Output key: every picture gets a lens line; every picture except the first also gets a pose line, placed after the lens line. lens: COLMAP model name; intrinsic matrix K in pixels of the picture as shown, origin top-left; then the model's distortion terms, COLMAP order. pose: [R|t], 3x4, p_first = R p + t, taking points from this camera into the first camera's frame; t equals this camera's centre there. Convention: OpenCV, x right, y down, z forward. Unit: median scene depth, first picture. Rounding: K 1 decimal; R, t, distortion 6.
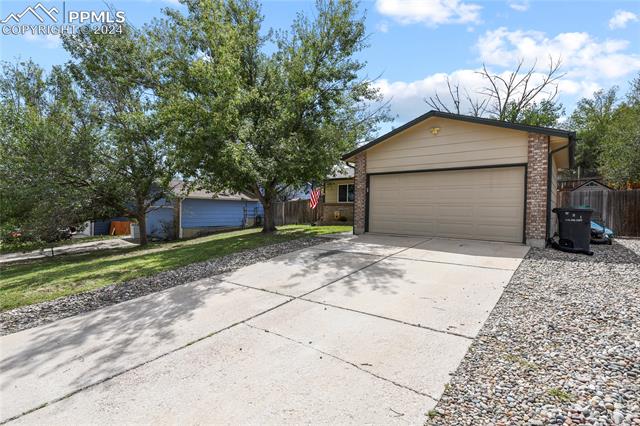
lens RADIAL K [[307.7, 0, 319.6], [0, 307.7, 214.3], [0, 0, 1]] dist [0.014573, 0.001053]
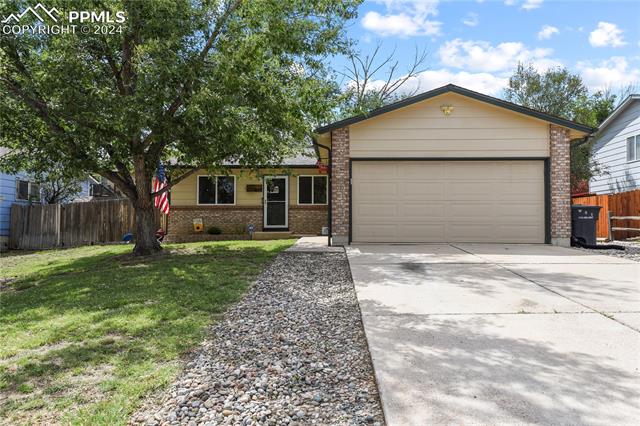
lens RADIAL K [[450.4, 0, 319.5], [0, 450.4, 212.1], [0, 0, 1]] dist [0.000942, 0.001548]
pose [[0.818961, 0.006292, 0.573814, -0.563922], [0.018630, 0.999121, -0.037545, 0.031774], [-0.573546, 0.041438, 0.818124, 0.243612]]
